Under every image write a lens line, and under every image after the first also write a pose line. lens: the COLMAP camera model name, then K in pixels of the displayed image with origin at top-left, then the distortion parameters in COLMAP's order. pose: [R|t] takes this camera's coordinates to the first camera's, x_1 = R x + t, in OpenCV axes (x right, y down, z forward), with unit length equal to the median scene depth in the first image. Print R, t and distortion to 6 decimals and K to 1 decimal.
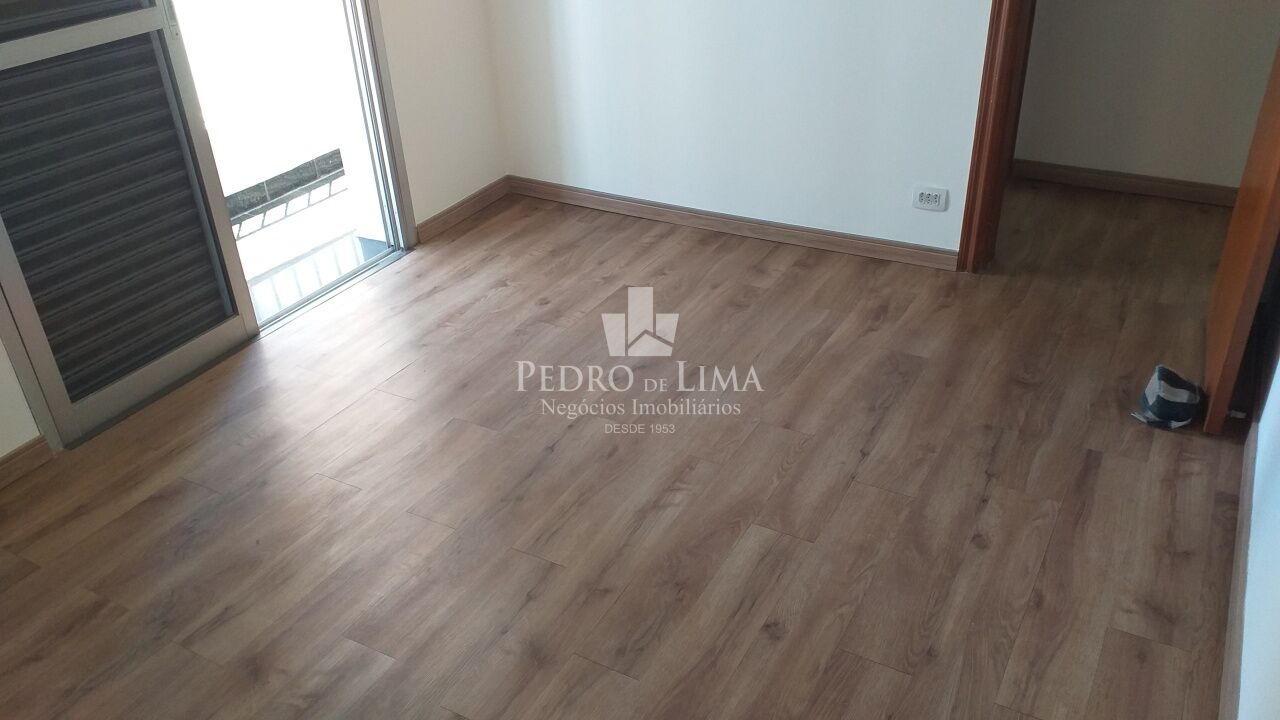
lens RADIAL K [[1026.0, 0, 649.3], [0, 1026.0, 362.1], [0, 0, 1]] dist [0.163665, -0.314404]
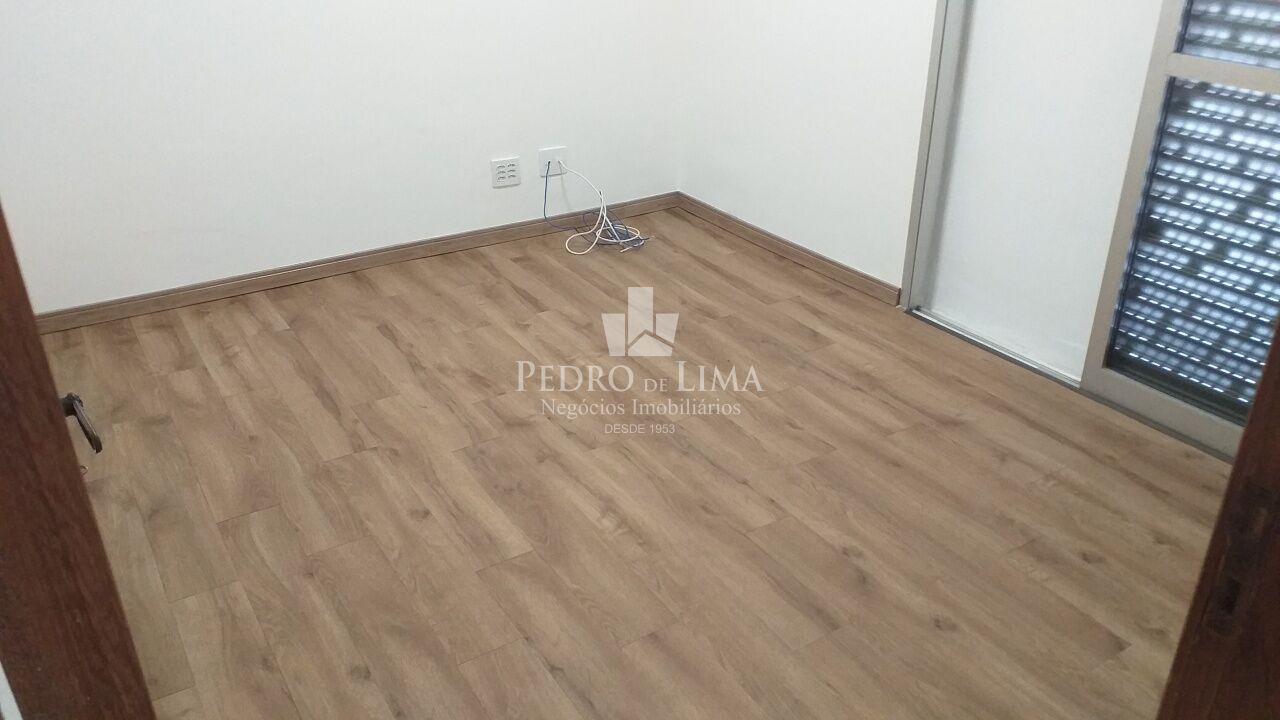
lens RADIAL K [[1026.0, 0, 649.3], [0, 1026.0, 362.1], [0, 0, 1]] dist [0.163665, -0.314404]
pose [[-0.479071, 0.430065, -0.765203, 0.791822], [-0.432158, 0.643218, 0.632068, -0.697315], [0.764022, 0.633494, -0.122291, 1.157278]]
